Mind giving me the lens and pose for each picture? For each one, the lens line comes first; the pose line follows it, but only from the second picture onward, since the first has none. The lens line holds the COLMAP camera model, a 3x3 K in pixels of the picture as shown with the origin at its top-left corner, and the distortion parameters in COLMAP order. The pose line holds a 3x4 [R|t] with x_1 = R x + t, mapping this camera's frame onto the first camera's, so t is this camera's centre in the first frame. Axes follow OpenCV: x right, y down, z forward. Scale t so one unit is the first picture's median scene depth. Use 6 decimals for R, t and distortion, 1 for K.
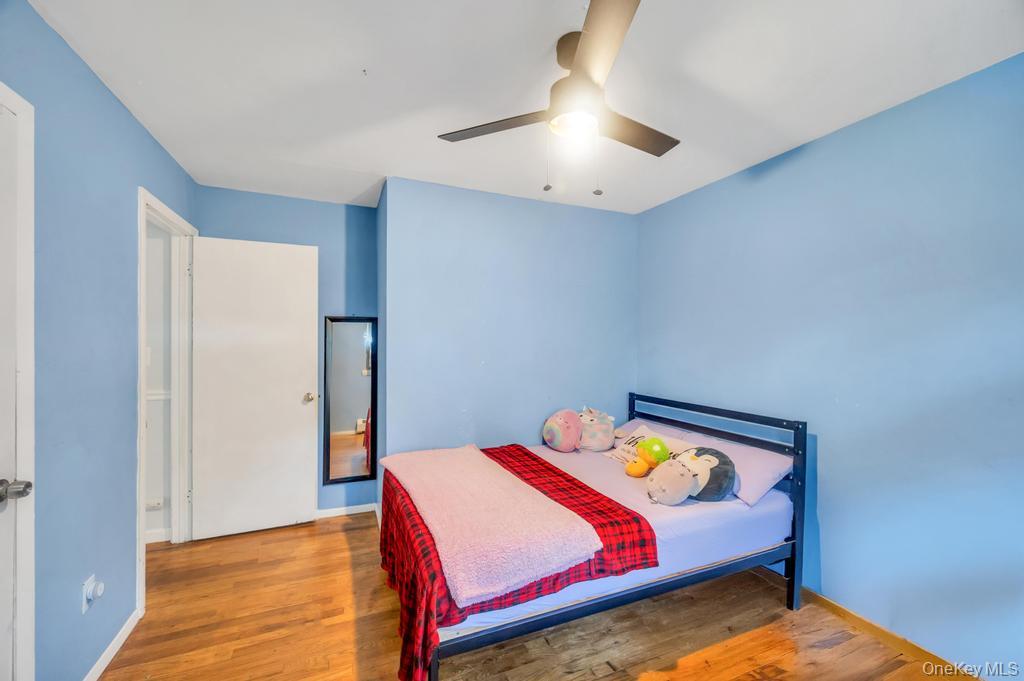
lens RADIAL K [[407.7, 0, 513.3], [0, 407.7, 341.1], [0, 0, 1]] dist [-0.001176, 0.000174]
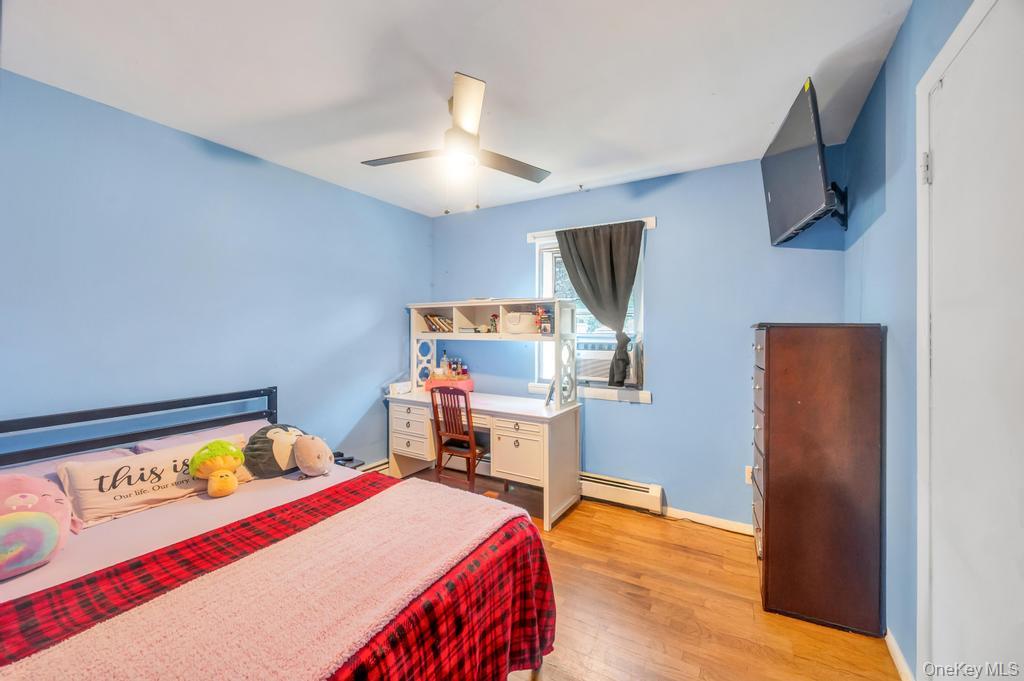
lens RADIAL K [[407.7, 0, 513.0], [0, 407.7, 335.3], [0, 0, 1]] dist [-0.001176, 0.000174]
pose [[-0.599046, -0.012956, 0.800610, -0.702495], [-0.004995, 0.999910, 0.012443, 0.020268], [-0.800699, 0.003455, -0.599057, 1.124995]]
